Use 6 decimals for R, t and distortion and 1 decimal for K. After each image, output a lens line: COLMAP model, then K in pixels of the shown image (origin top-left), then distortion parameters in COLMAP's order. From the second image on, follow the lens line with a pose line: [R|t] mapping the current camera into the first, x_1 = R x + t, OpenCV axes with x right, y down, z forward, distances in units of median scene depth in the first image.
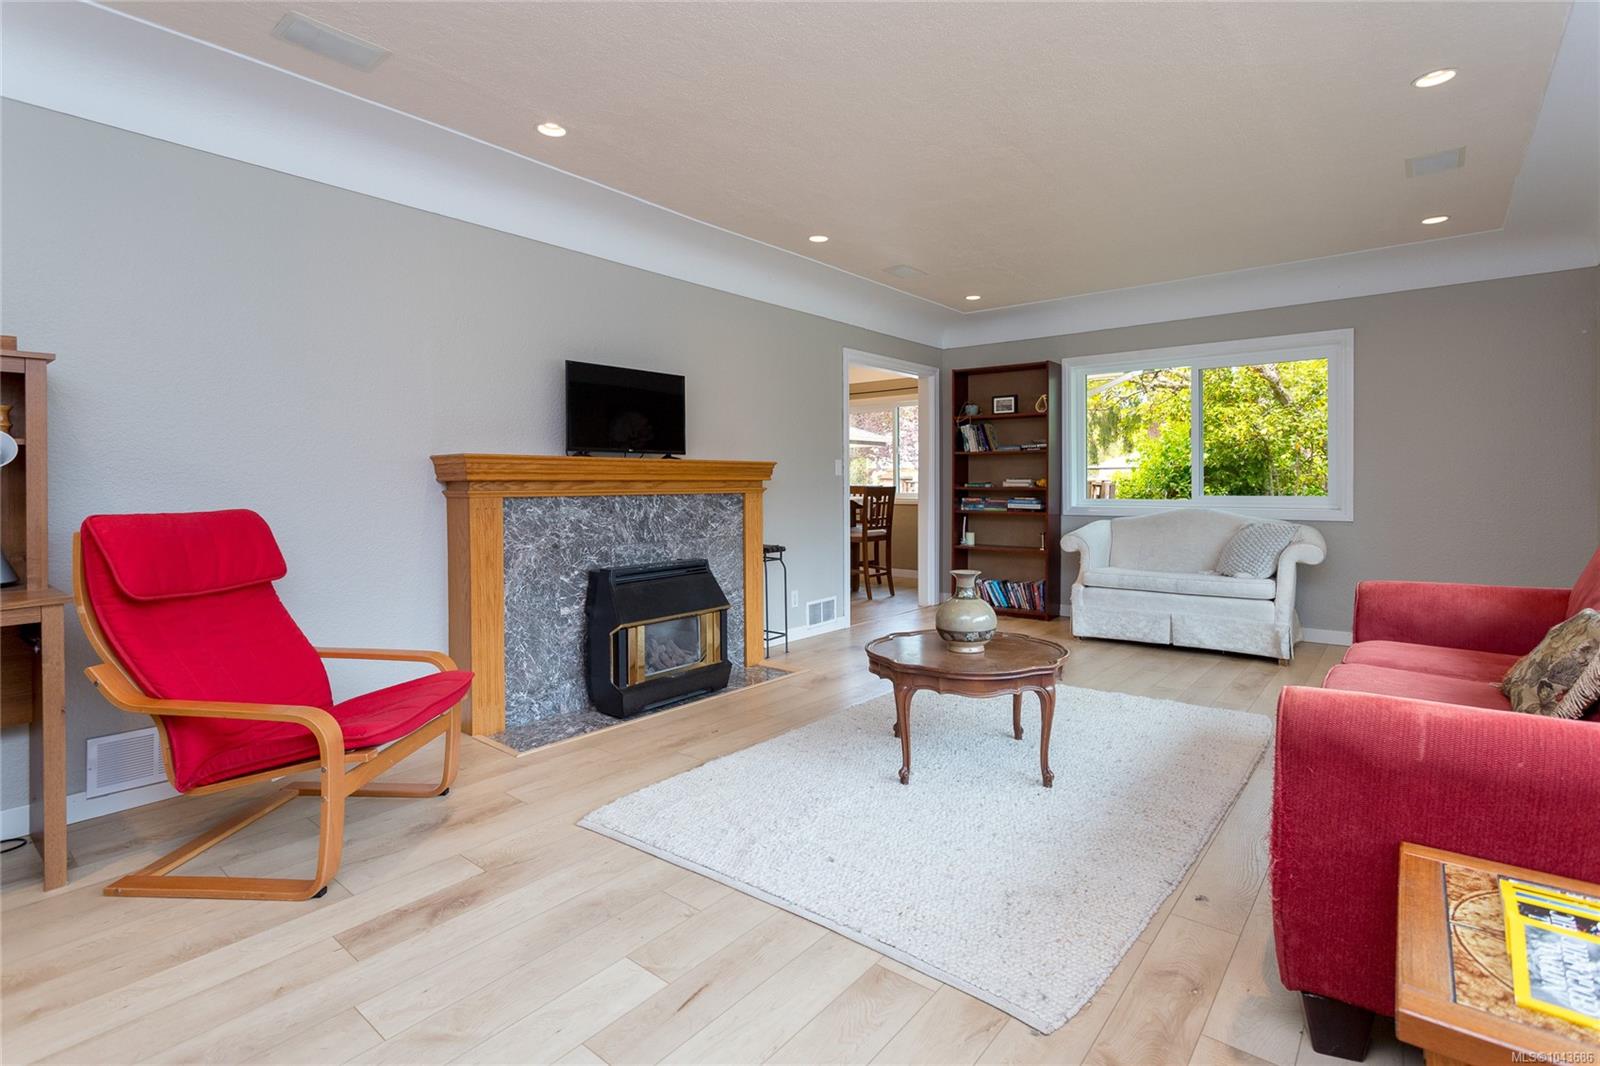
lens RADIAL K [[768.9, 0, 800.3], [0, 768.9, 489.9], [0, 0, 1]] dist [0.000922, 0.004676]
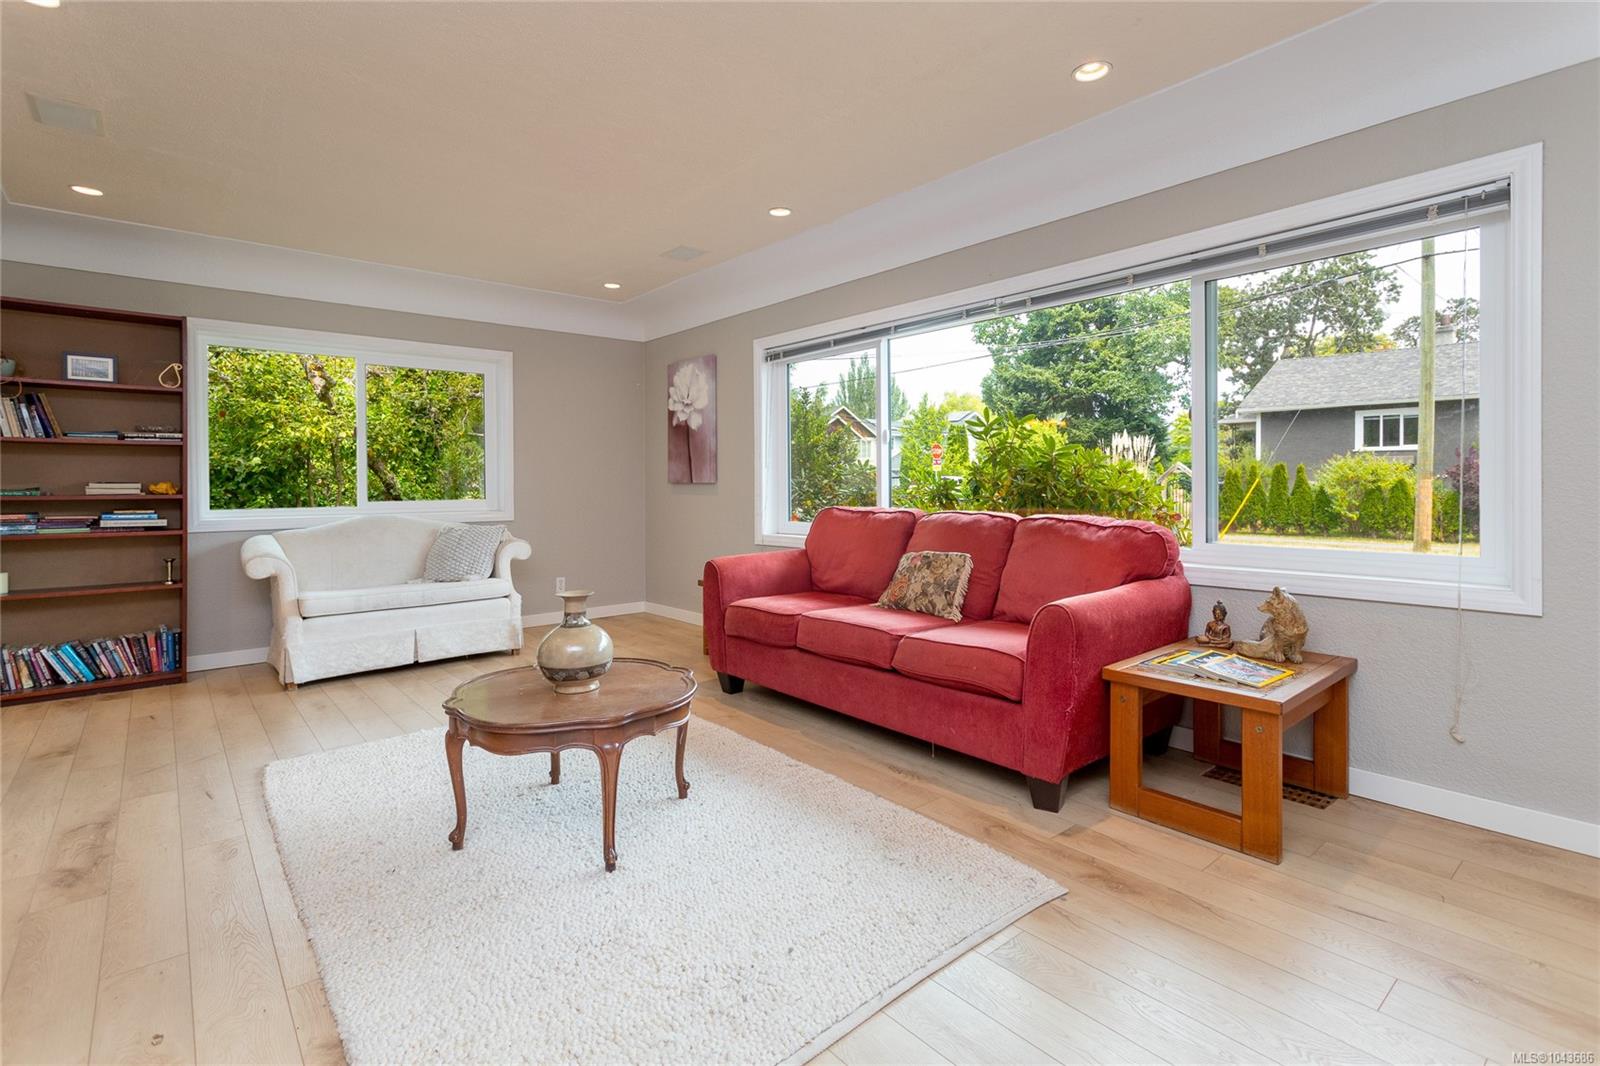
lens RADIAL K [[768.9, 0, 799.1], [0, 768.9, 494.0], [0, 0, 1]] dist [0.000922, 0.004676]
pose [[0.180736, -0.010280, 0.983478, -0.339739], [0.015626, 0.999849, 0.007579, -0.000856], [-0.983408, 0.013998, 0.180869, 0.381969]]
